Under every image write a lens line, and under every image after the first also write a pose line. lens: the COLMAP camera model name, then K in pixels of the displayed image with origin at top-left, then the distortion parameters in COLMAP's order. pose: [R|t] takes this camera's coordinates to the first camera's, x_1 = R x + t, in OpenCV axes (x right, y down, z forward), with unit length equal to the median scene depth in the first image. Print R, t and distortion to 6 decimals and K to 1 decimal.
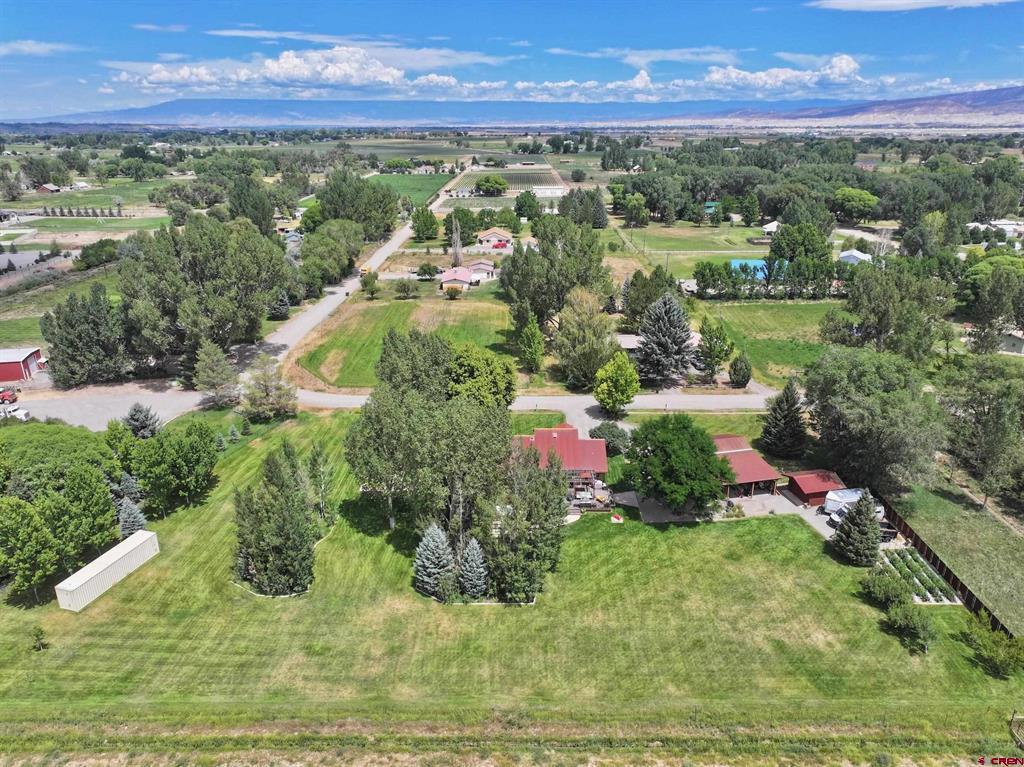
lens RADIAL K [[713.8, 0, 511.2], [0, 713.8, 383.7], [0, 0, 1]] dist [-0.005622, 0.014513]
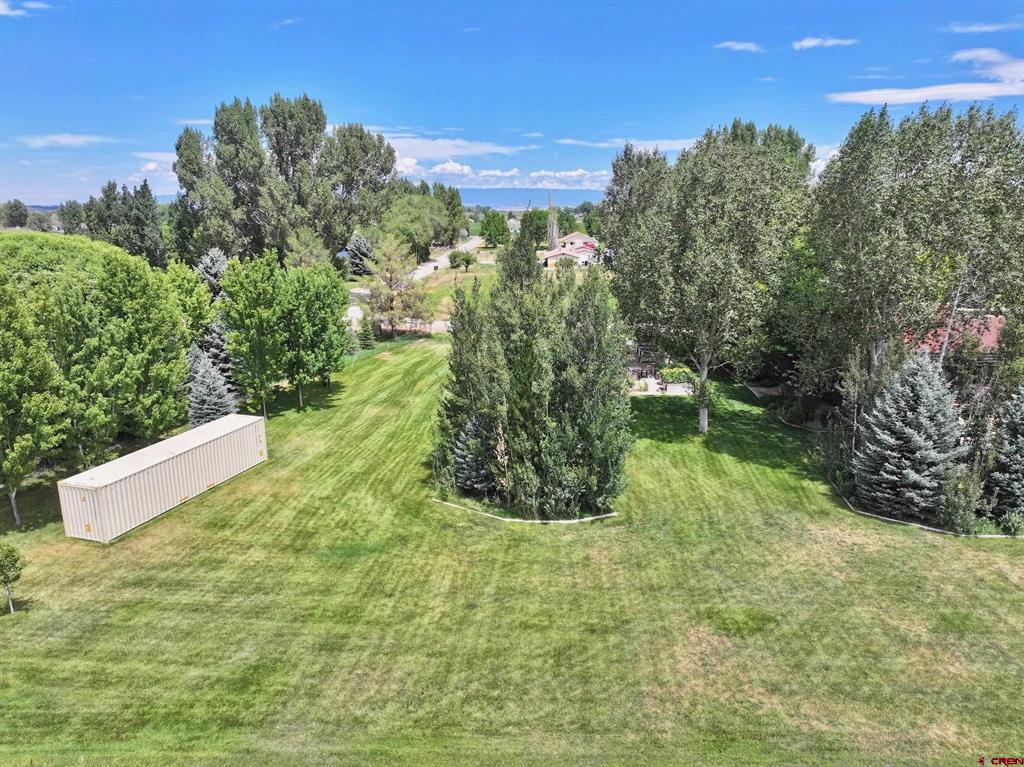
lens RADIAL K [[713.8, 0, 509.8], [0, 713.8, 382.2], [0, 0, 1]] dist [-0.005622, 0.014513]
pose [[0.999821, 0.004121, -0.018492, -0.343215], [-0.006171, 0.993664, -0.112223, 0.259432], [0.017913, 0.112317, 0.993511, 0.546040]]
